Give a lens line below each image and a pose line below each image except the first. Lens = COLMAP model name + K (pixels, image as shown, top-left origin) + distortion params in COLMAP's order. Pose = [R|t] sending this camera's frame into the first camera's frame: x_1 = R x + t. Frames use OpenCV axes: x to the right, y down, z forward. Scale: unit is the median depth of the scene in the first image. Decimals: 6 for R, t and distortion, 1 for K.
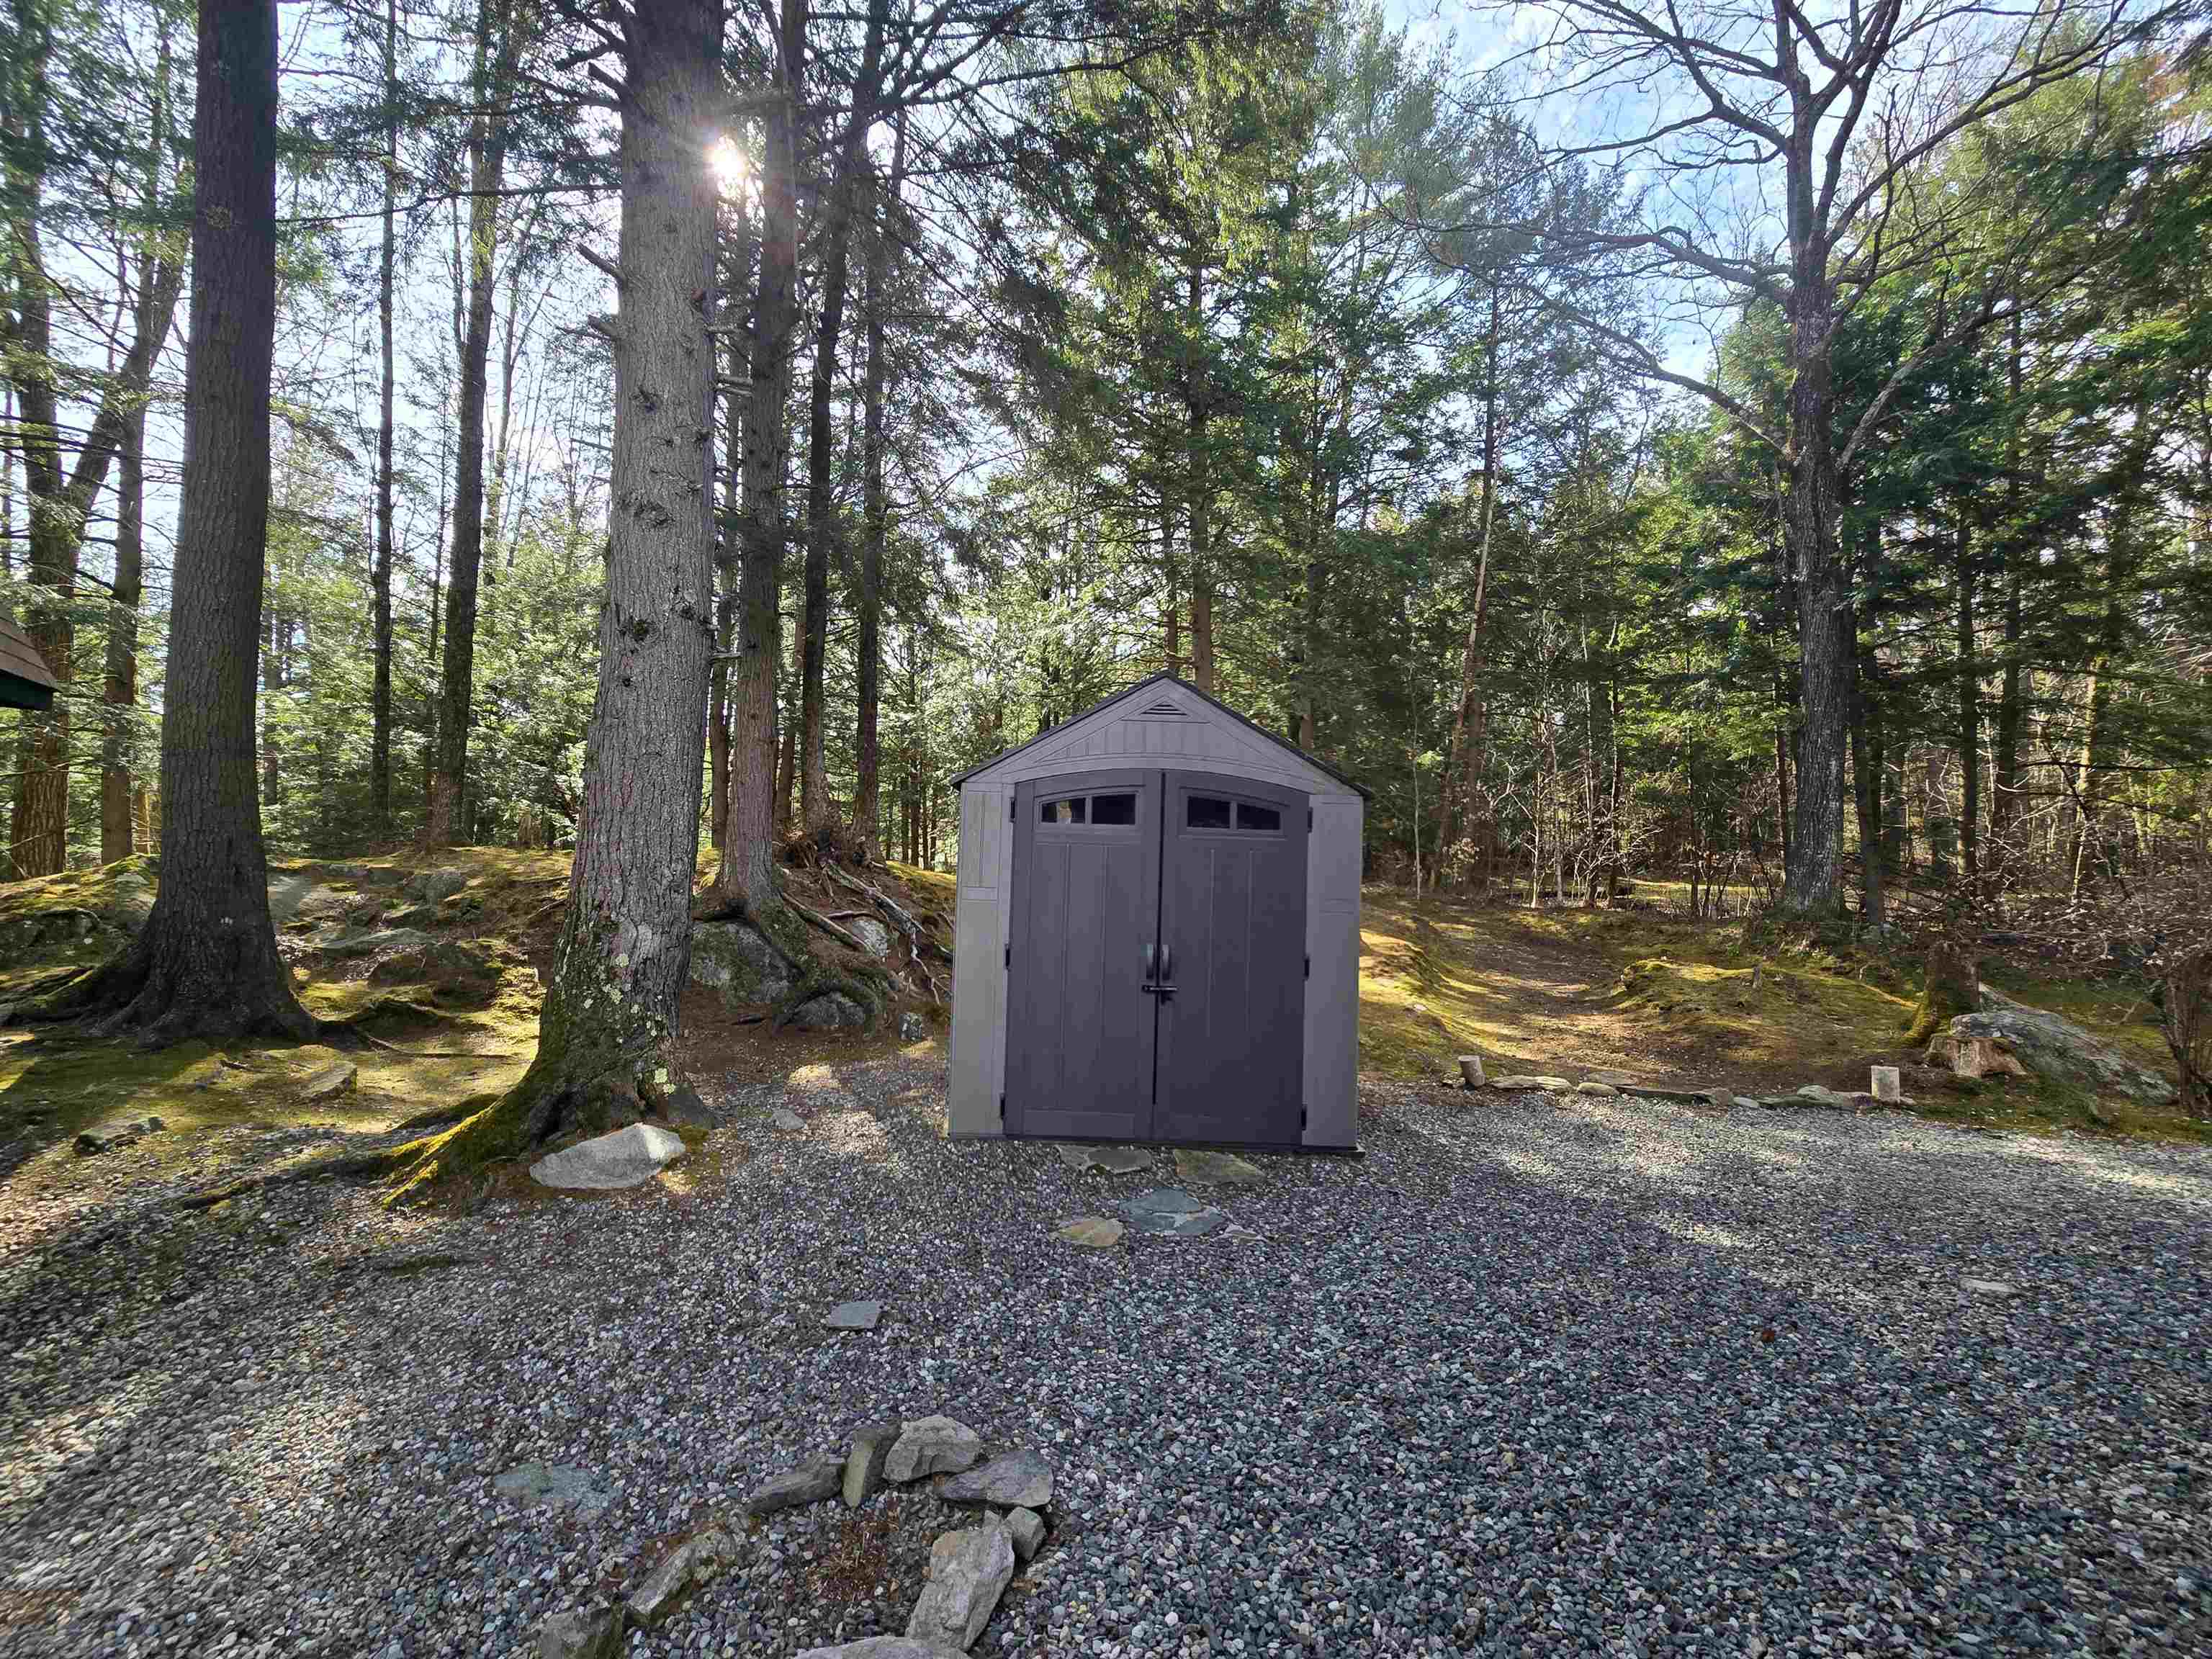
lens RADIAL K [[898.5, 0, 1094.1], [0, 898.5, 822.9], [0, 0, 1]] dist [-0.001127, 0.000351]
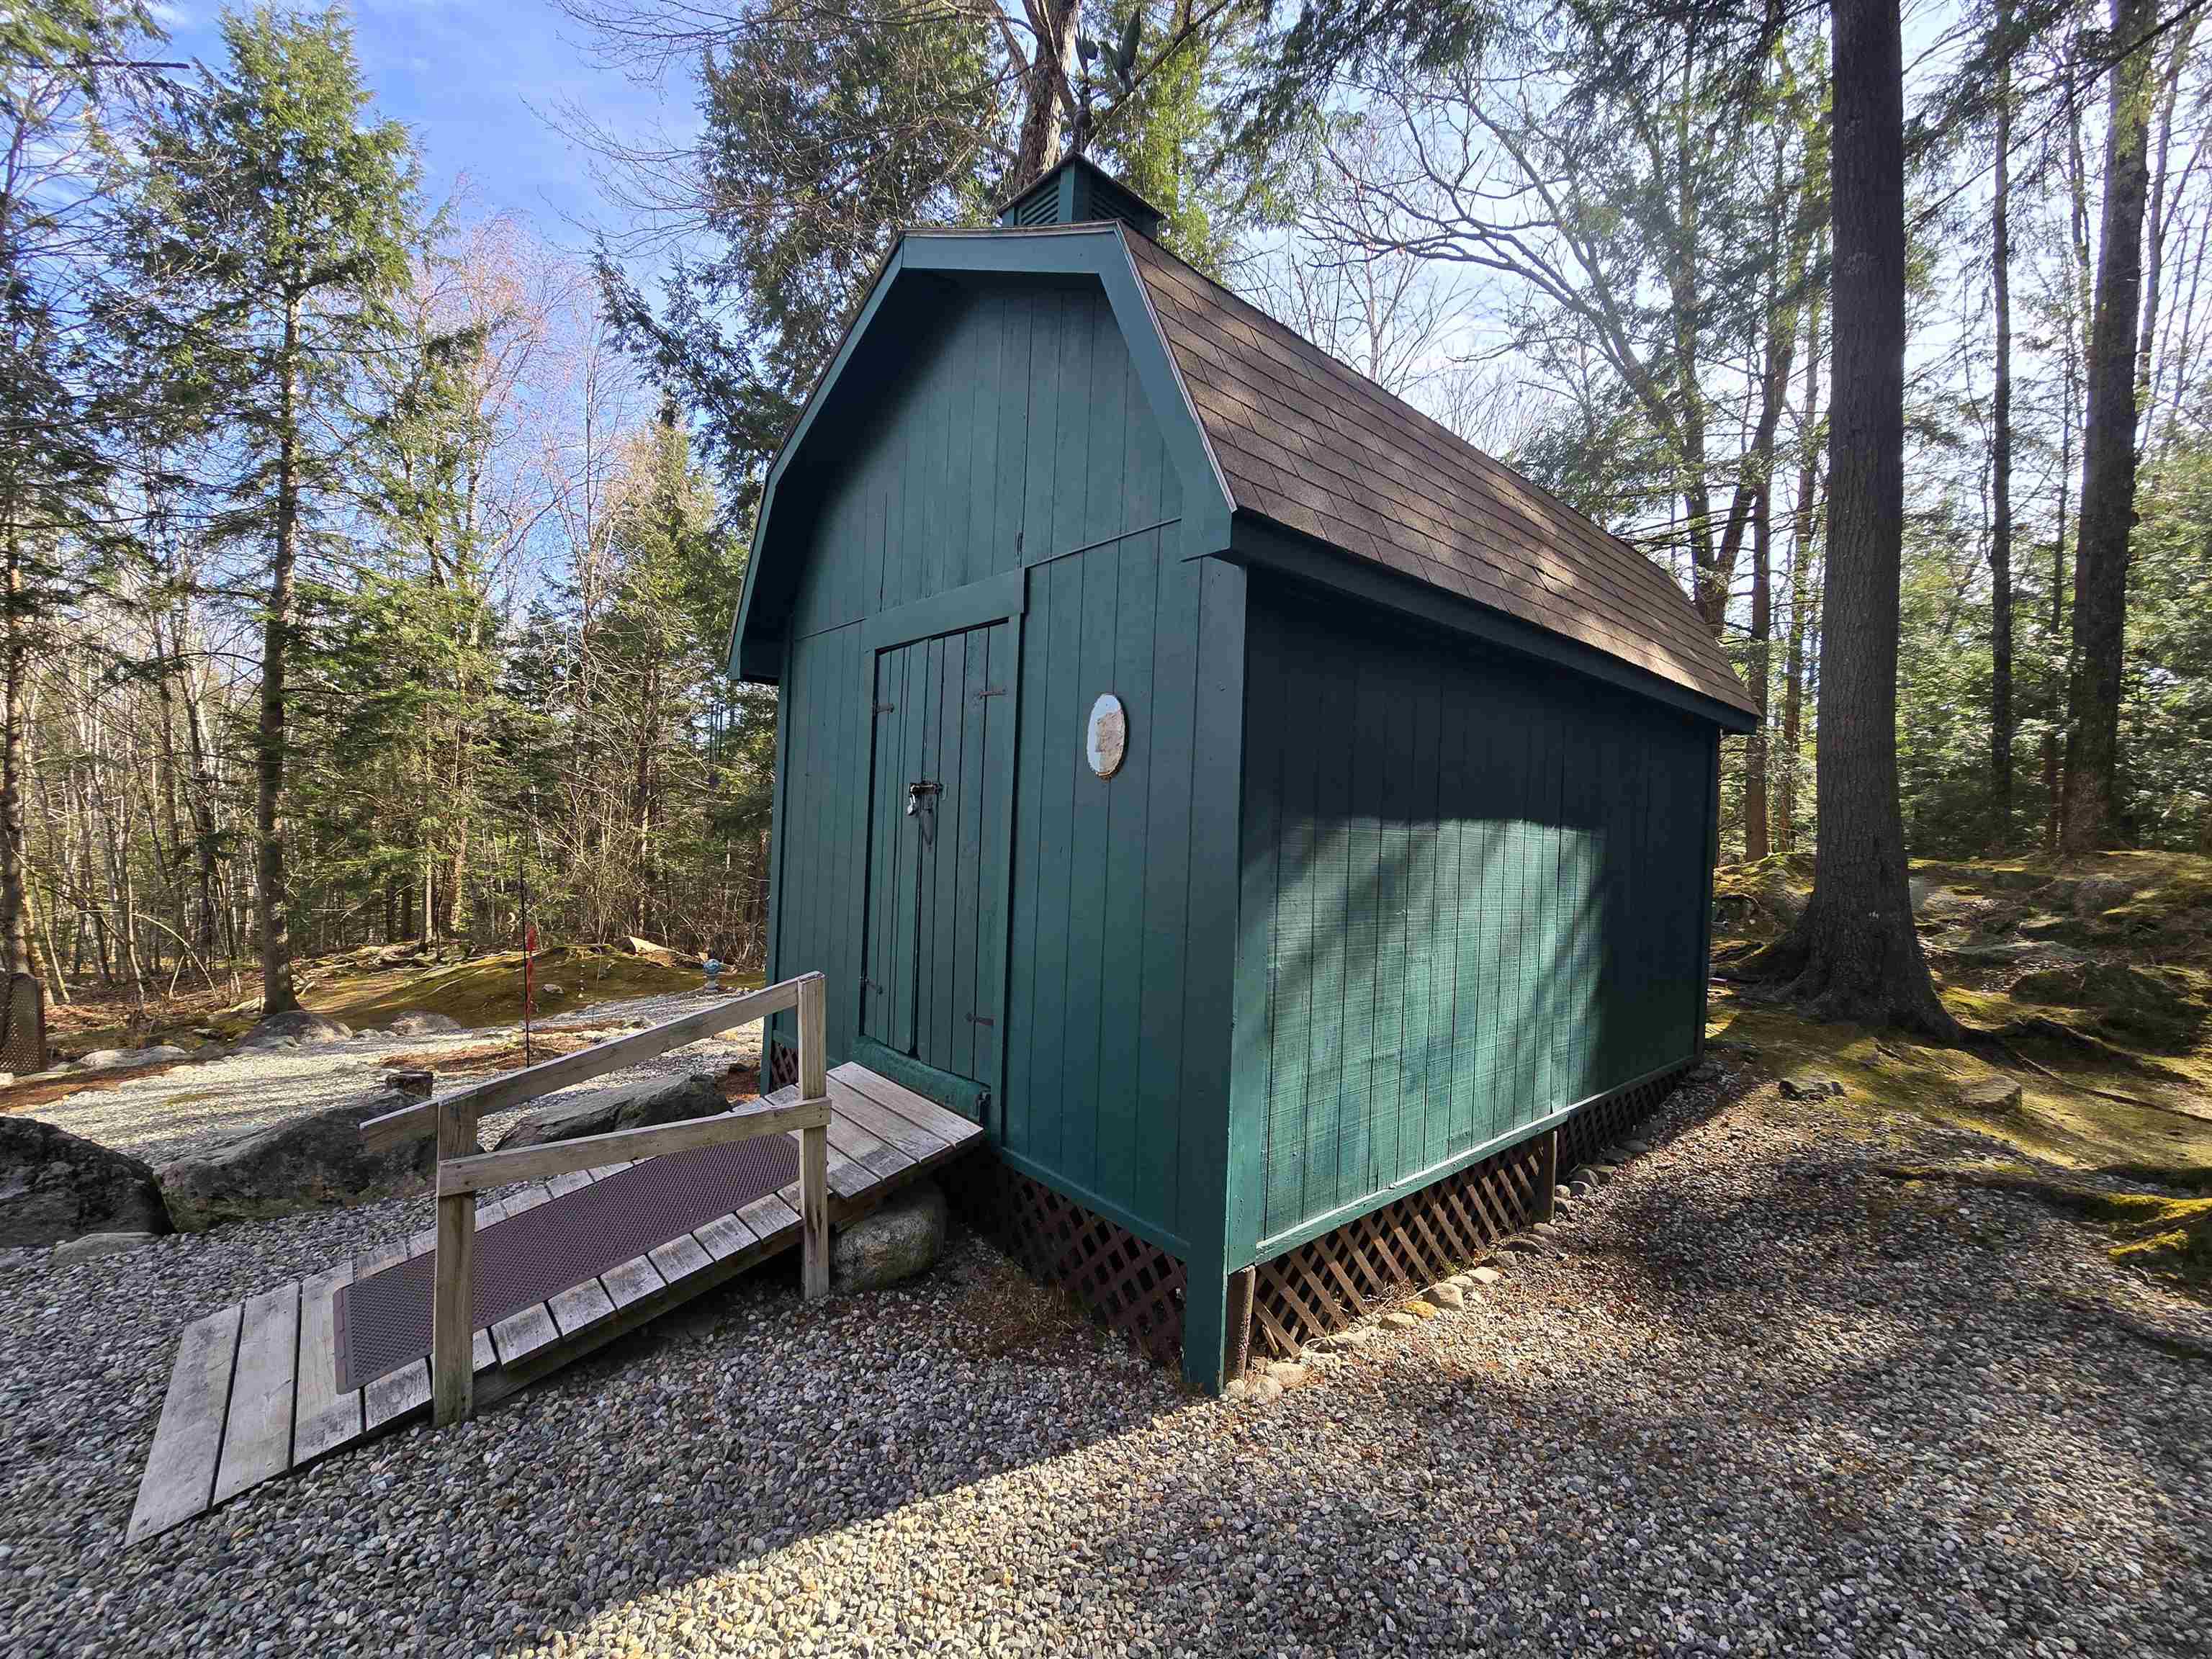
lens RADIAL K [[898.5, 0, 1105.1], [0, 898.5, 827.8], [0, 0, 1]] dist [-0.001127, 0.000351]
pose [[0.155797, -0.005734, -0.987772, -0.044285], [0.008063, 0.999957, -0.004533, 0.002238], [0.987756, -0.007258, 0.155837, -0.060801]]
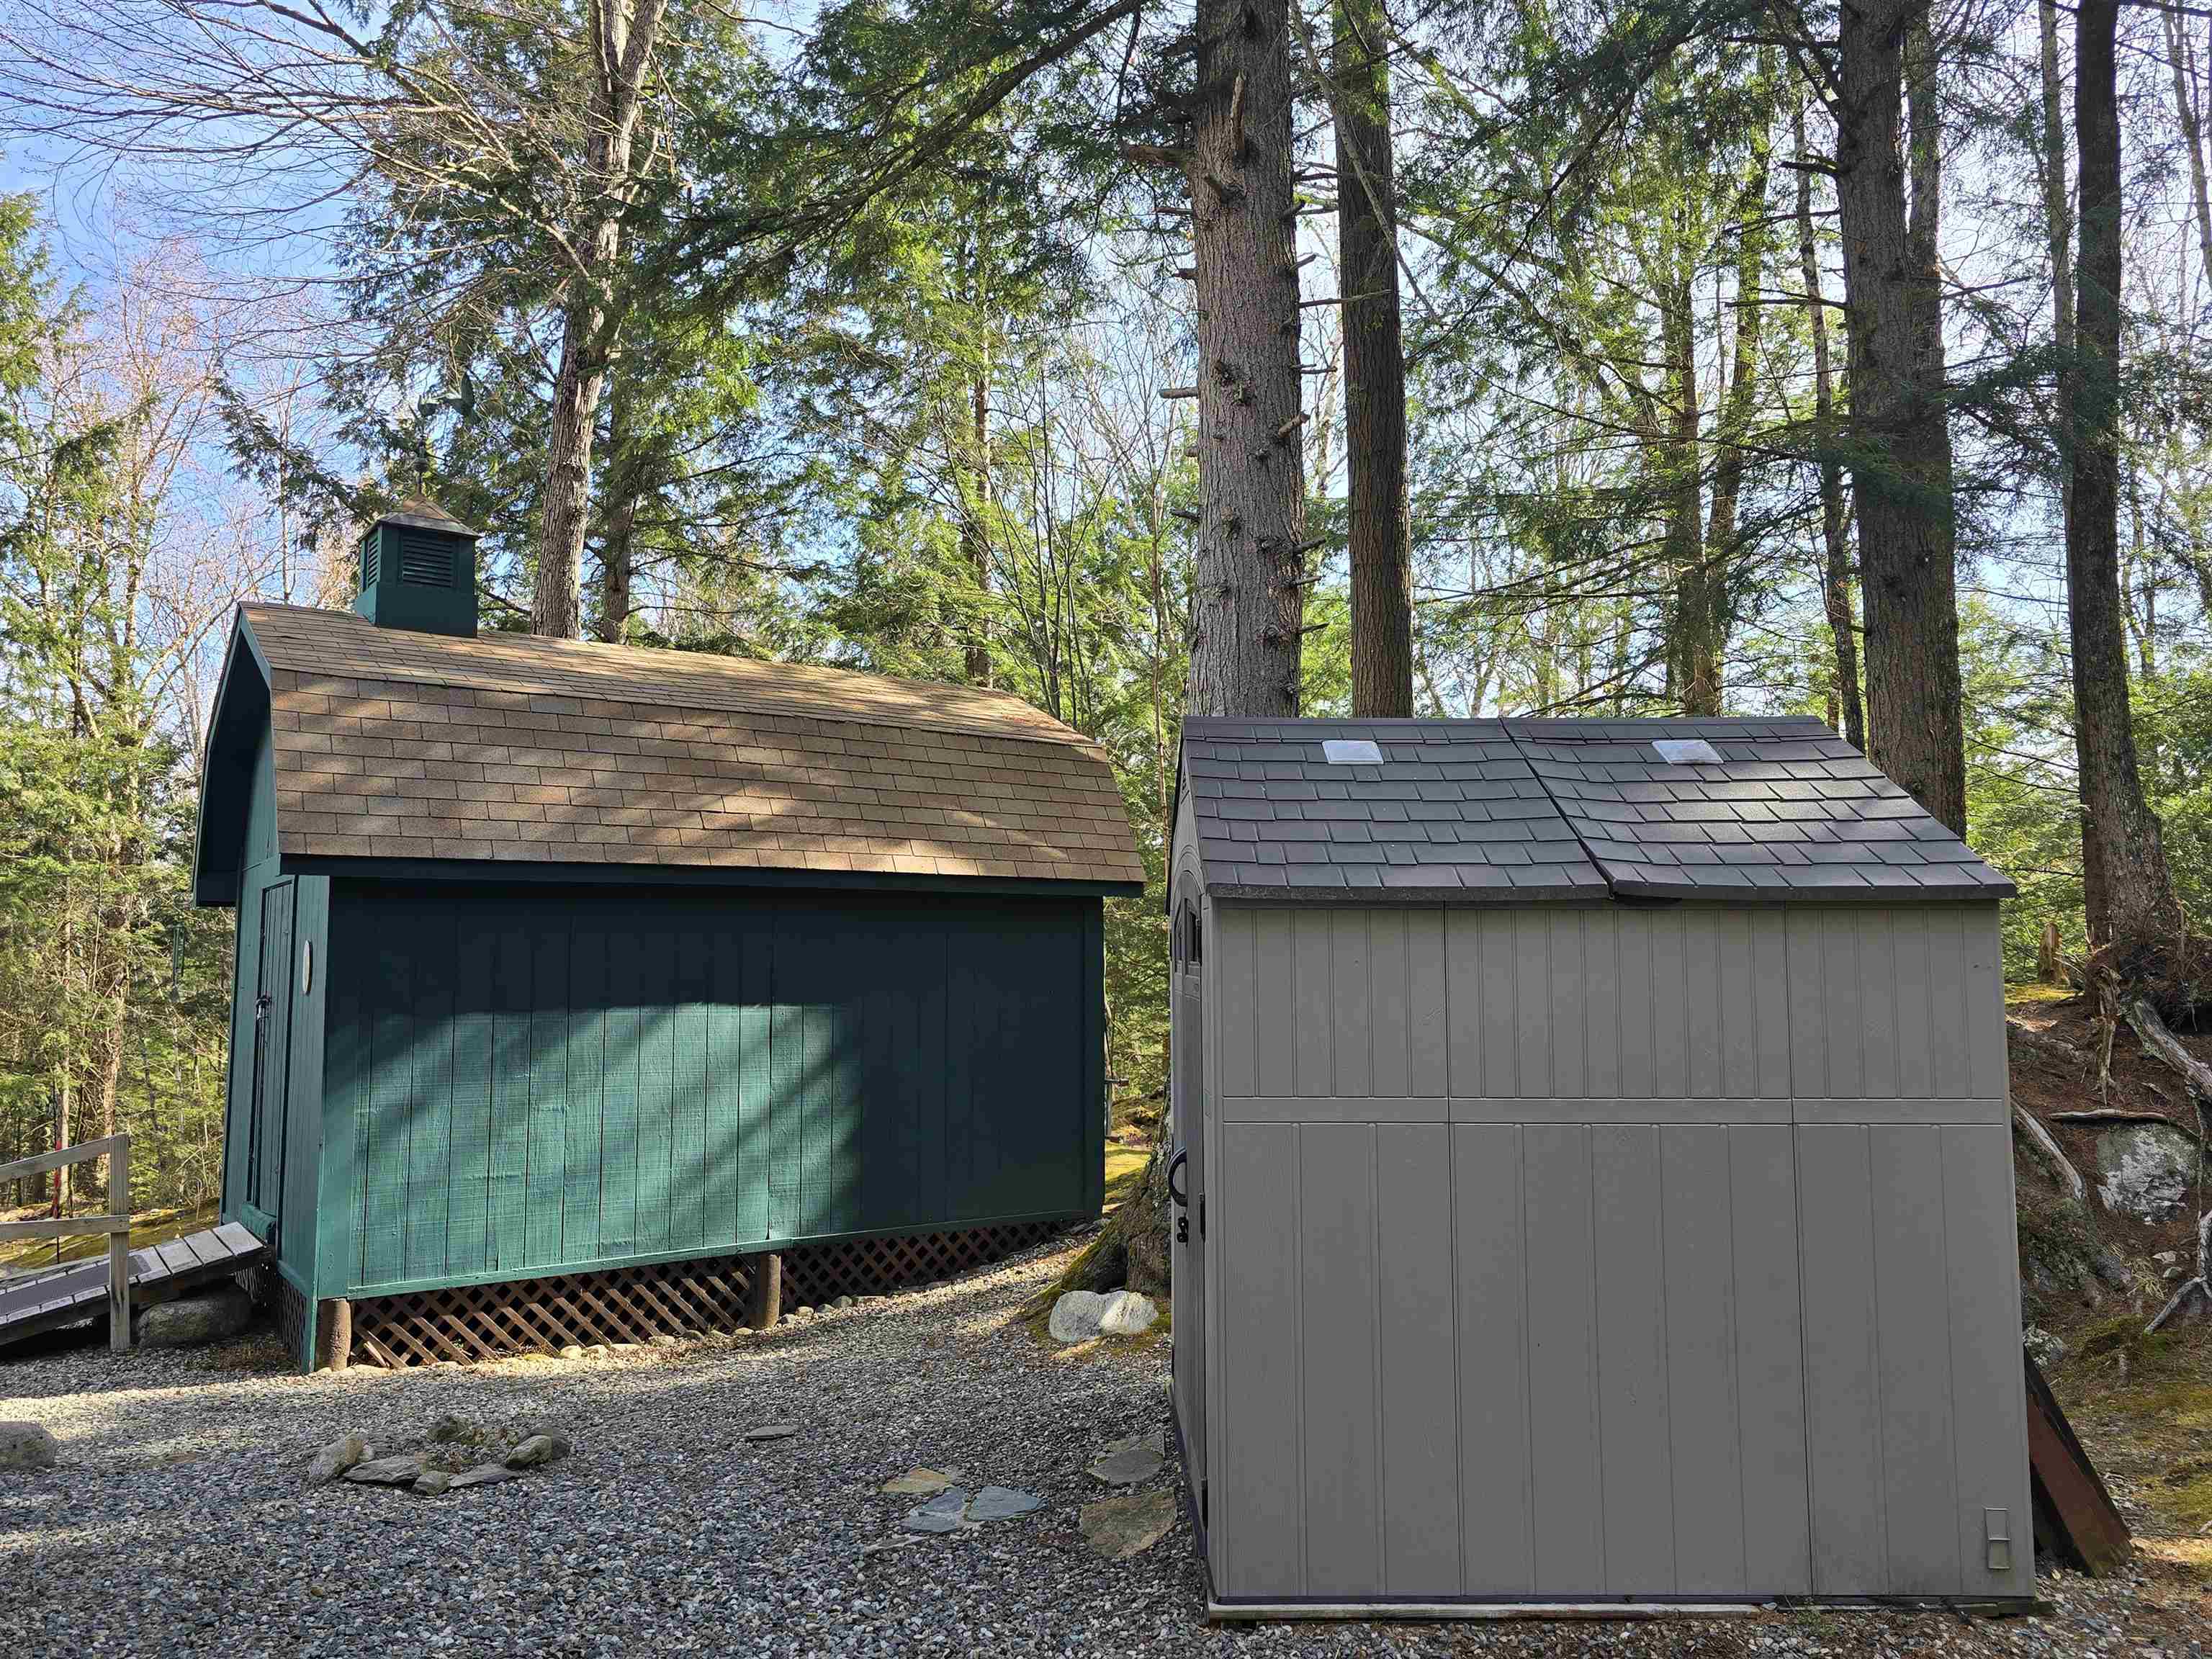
lens RADIAL K [[1641.4, 0, 1109.1], [0, 1641.4, 839.6], [0, 0, 1]] dist [0.042923, -0.000670]
pose [[0.026759, -0.106311, -0.993973, 1.675690], [0.048408, 0.993300, -0.104936, 0.042049], [0.998469, -0.045308, 0.031726, 1.262006]]
